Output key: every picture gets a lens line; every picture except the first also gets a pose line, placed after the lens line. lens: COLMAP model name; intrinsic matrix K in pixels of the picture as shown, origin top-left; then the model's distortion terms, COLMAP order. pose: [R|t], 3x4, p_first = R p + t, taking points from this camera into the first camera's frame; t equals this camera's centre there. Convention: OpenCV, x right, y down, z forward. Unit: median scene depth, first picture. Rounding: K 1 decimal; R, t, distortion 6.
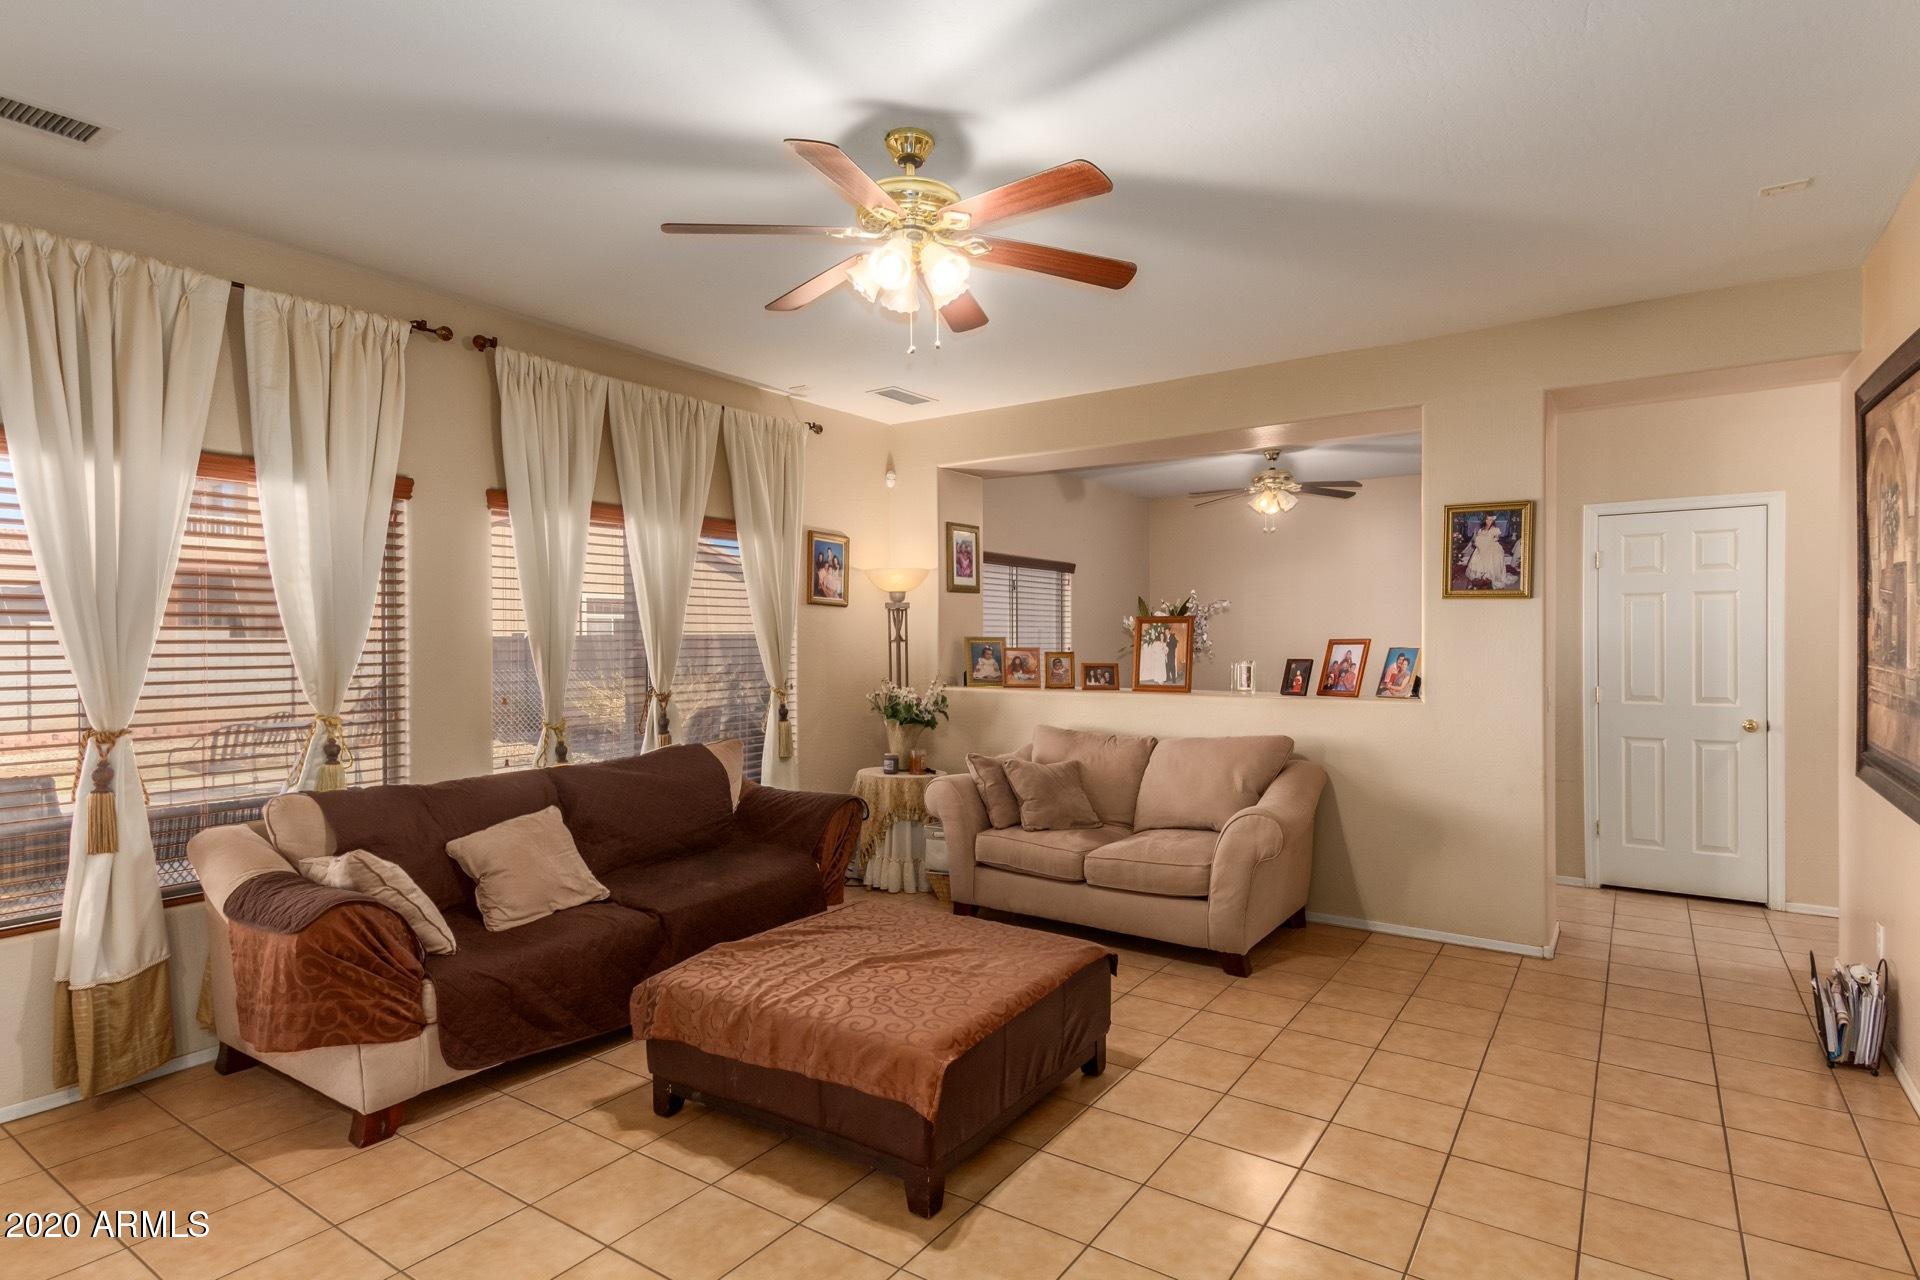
lens RADIAL K [[995.9, 0, 961.8], [0, 995.9, 647.0], [0, 0, 1]] dist [0.026277, -0.005175]
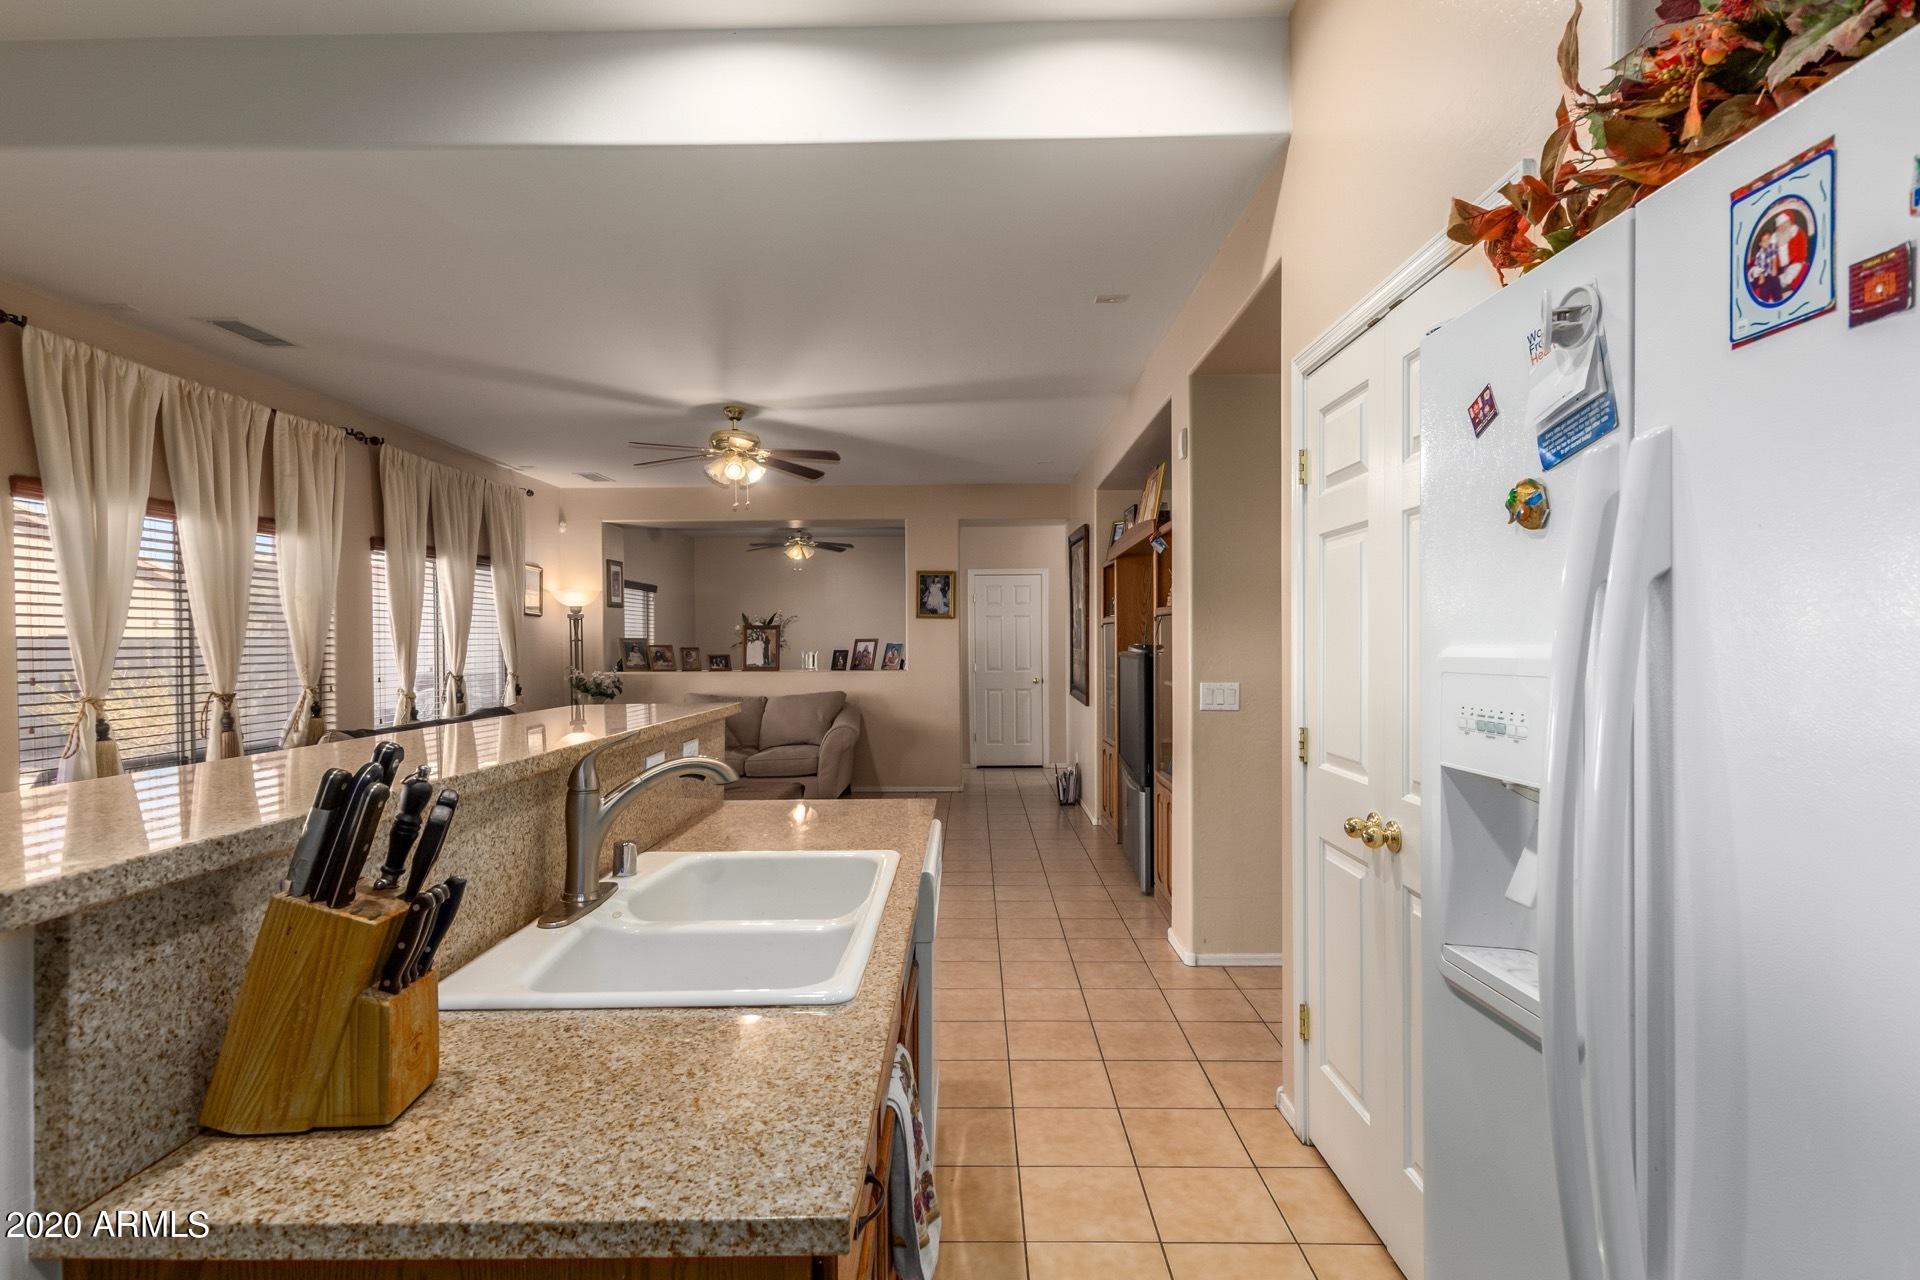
lens RADIAL K [[927.5, 0, 969.5], [0, 927.5, 653.1], [0, 0, 1]] dist [0.014506, -0.005629]
pose [[0.829555, -0.008373, 0.558362, -0.433440], [0.007295, 0.999965, 0.004157, 0.013466], [-0.558377, 0.000625, 0.829587, -0.550582]]
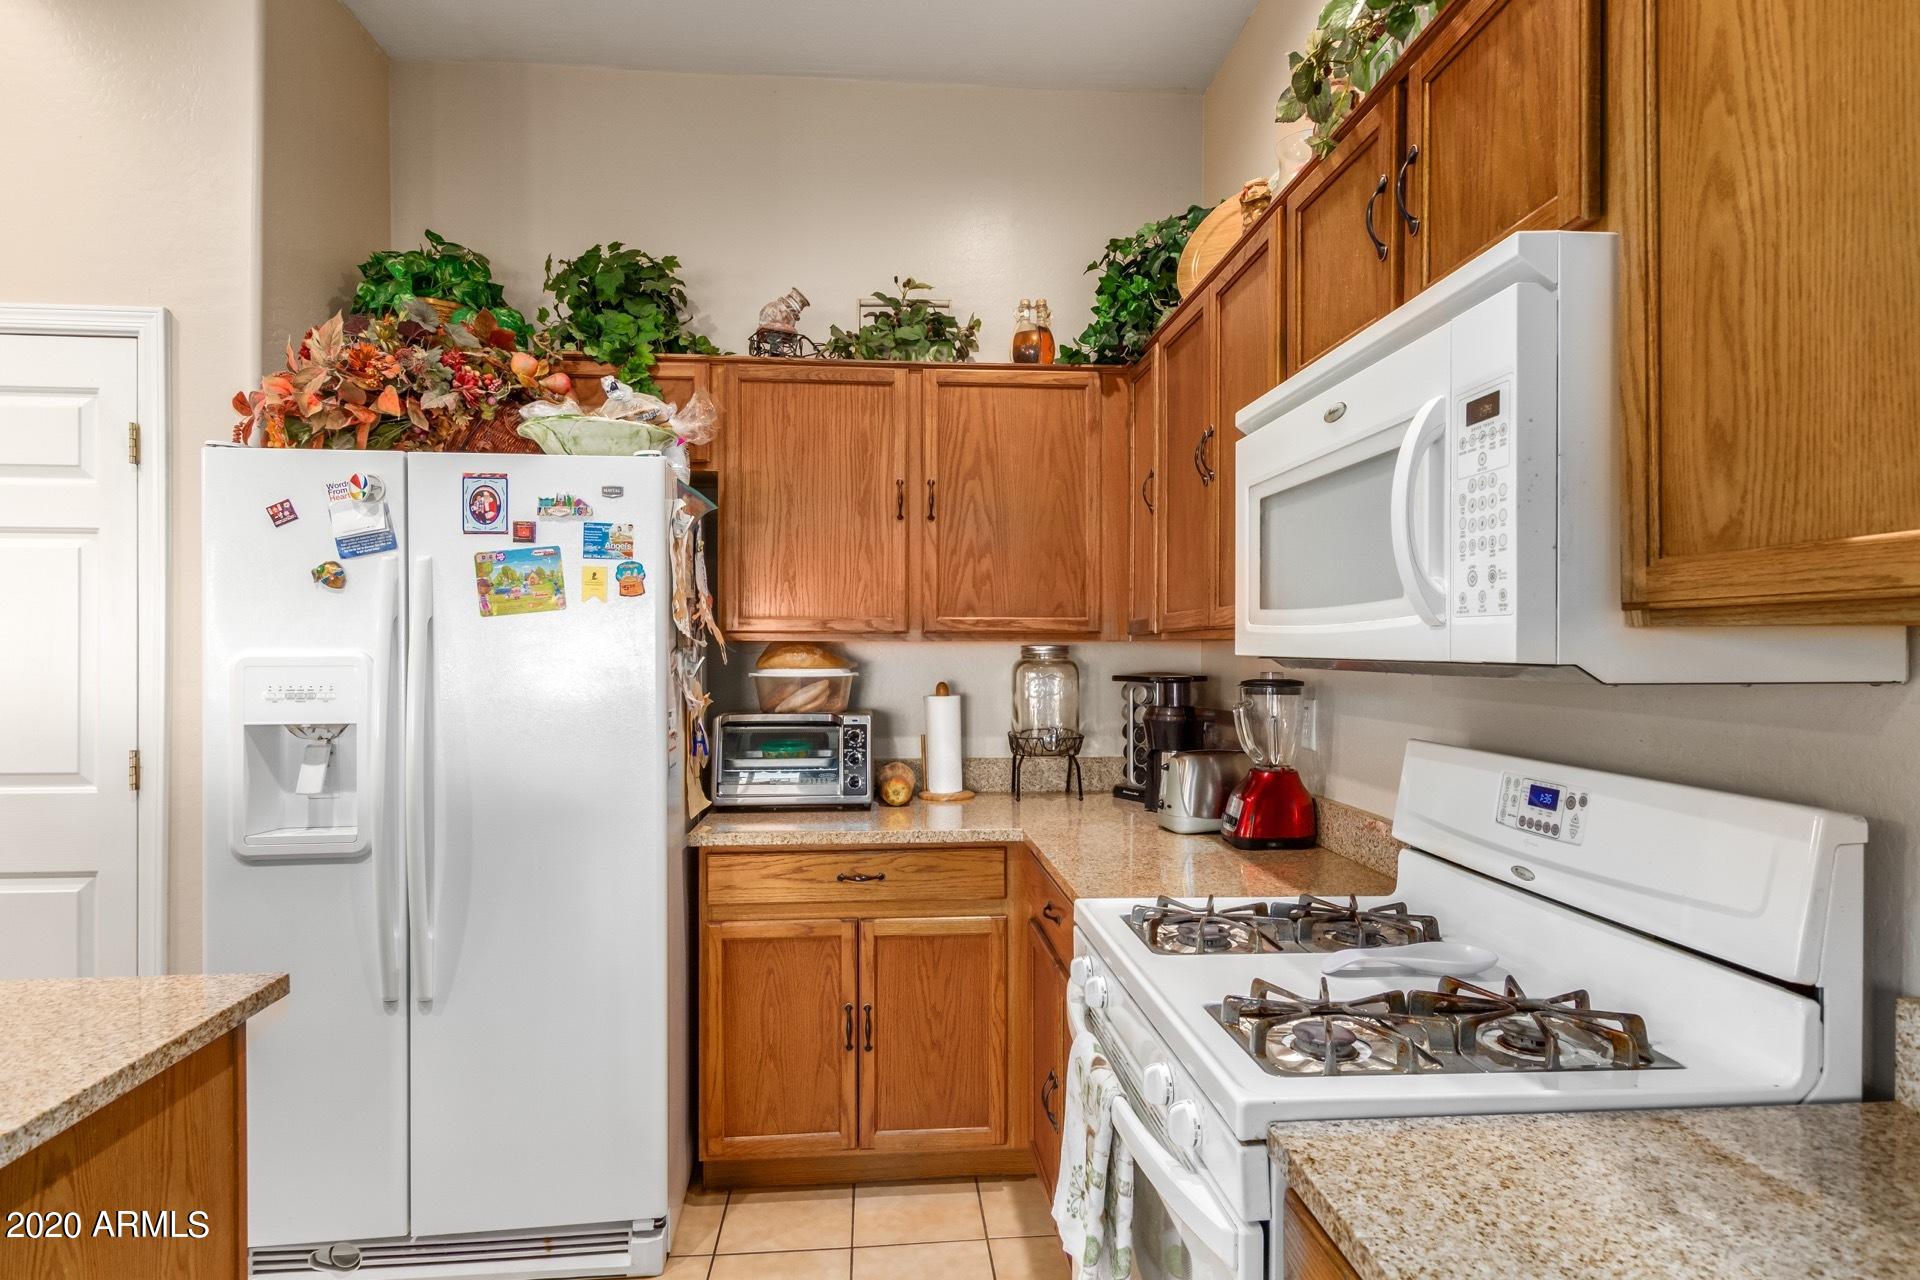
lens RADIAL K [[1012.2, 0, 943.4], [0, 1012.2, 648.1], [0, 0, 1]] dist [-0.002013, -0.000111]
pose [[-0.621983, 0.001295, 0.783030, -0.708169], [0.008203, 0.999955, 0.004862, 0.012795], [-0.782988, 0.009447, -0.621965, -0.382417]]
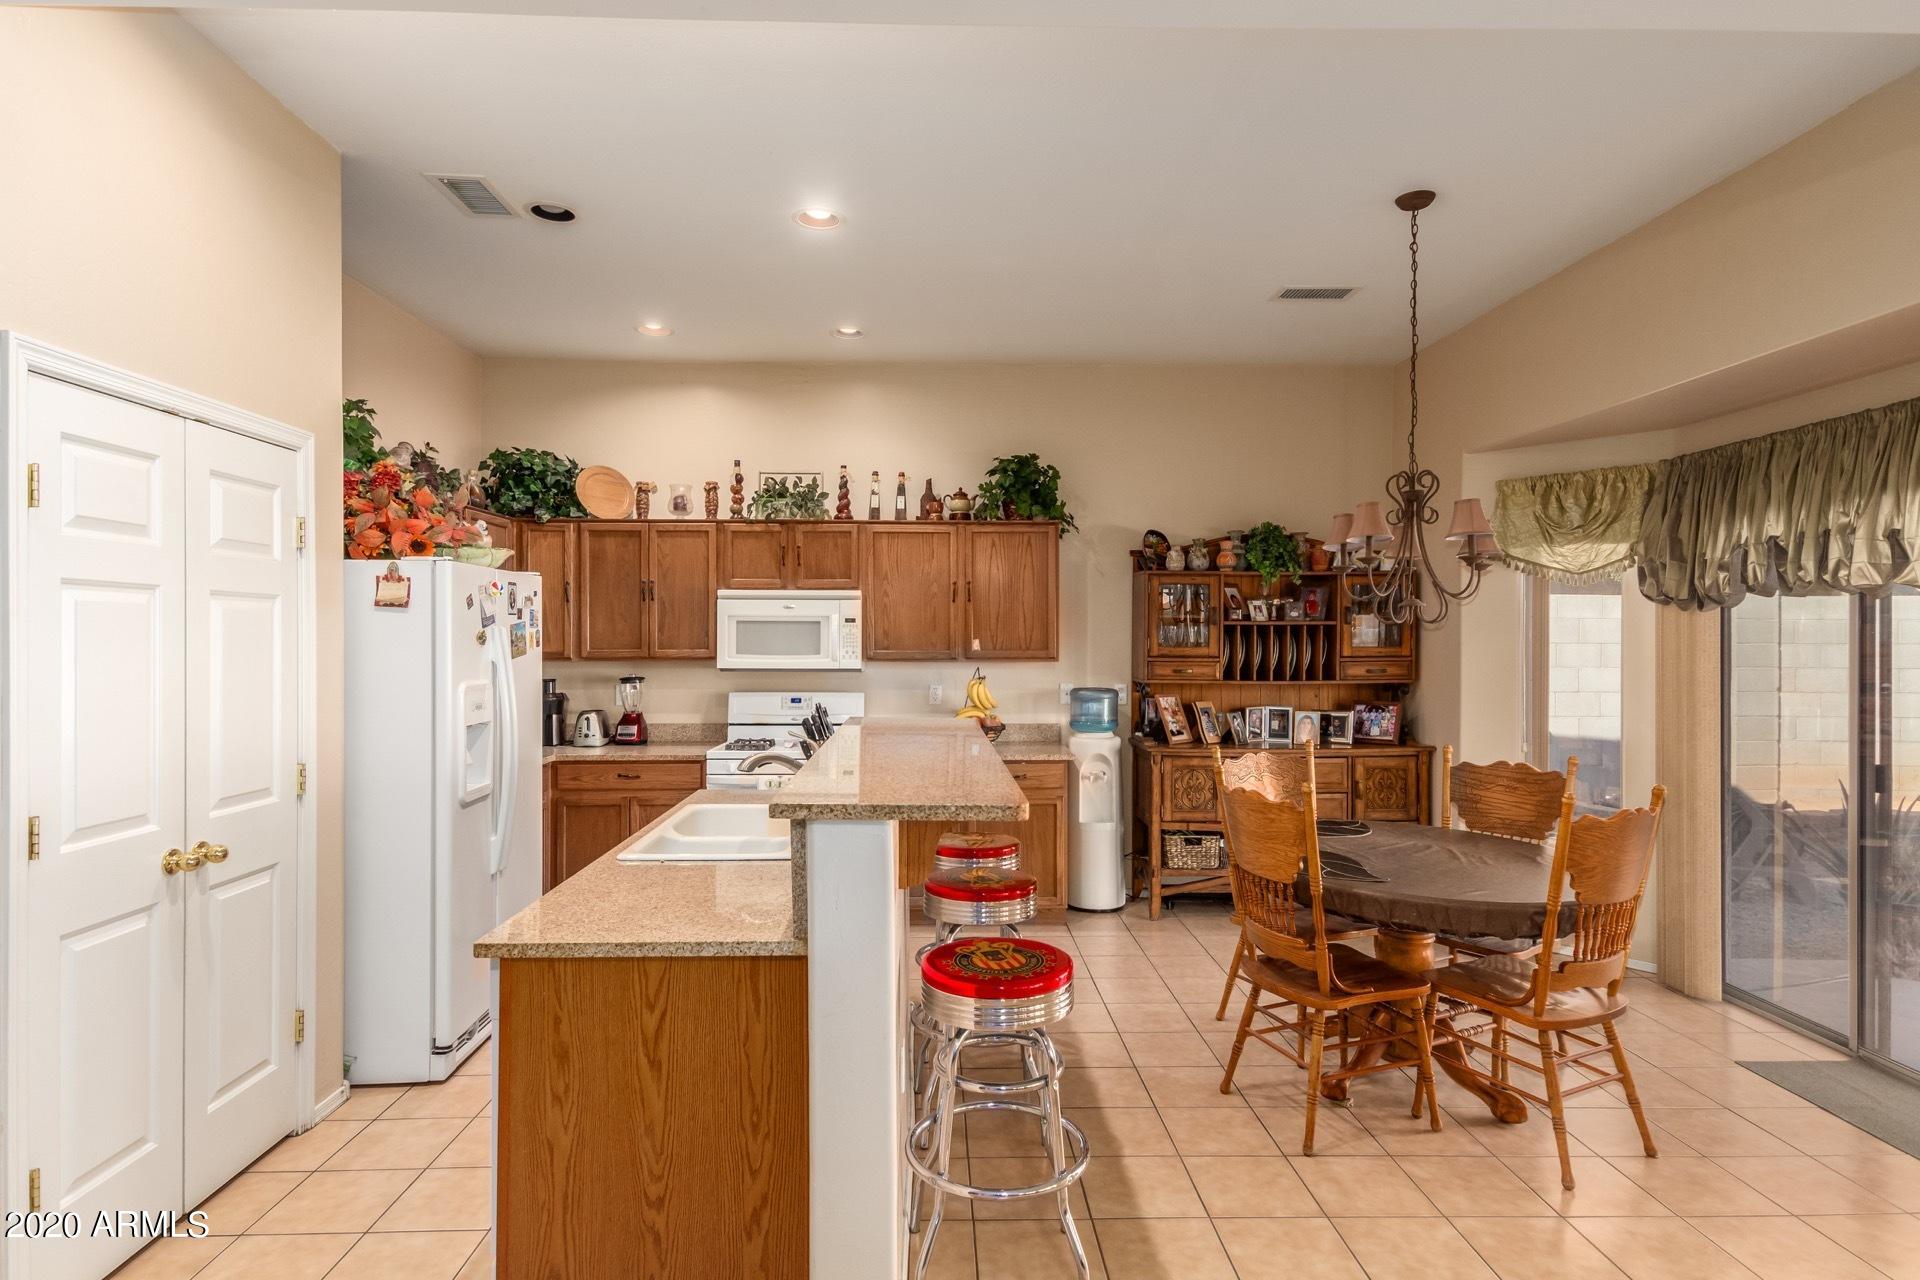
lens RADIAL K [[995.9, 0, 957.9], [0, 995.9, 640.8], [0, 0, 1]] dist [0.026277, -0.005175]
pose [[-0.812526, 0.003594, -0.582914, -0.066148], [-0.002111, 0.999956, 0.009108, -0.023010], [0.582921, 0.008631, -0.812483, 0.363446]]
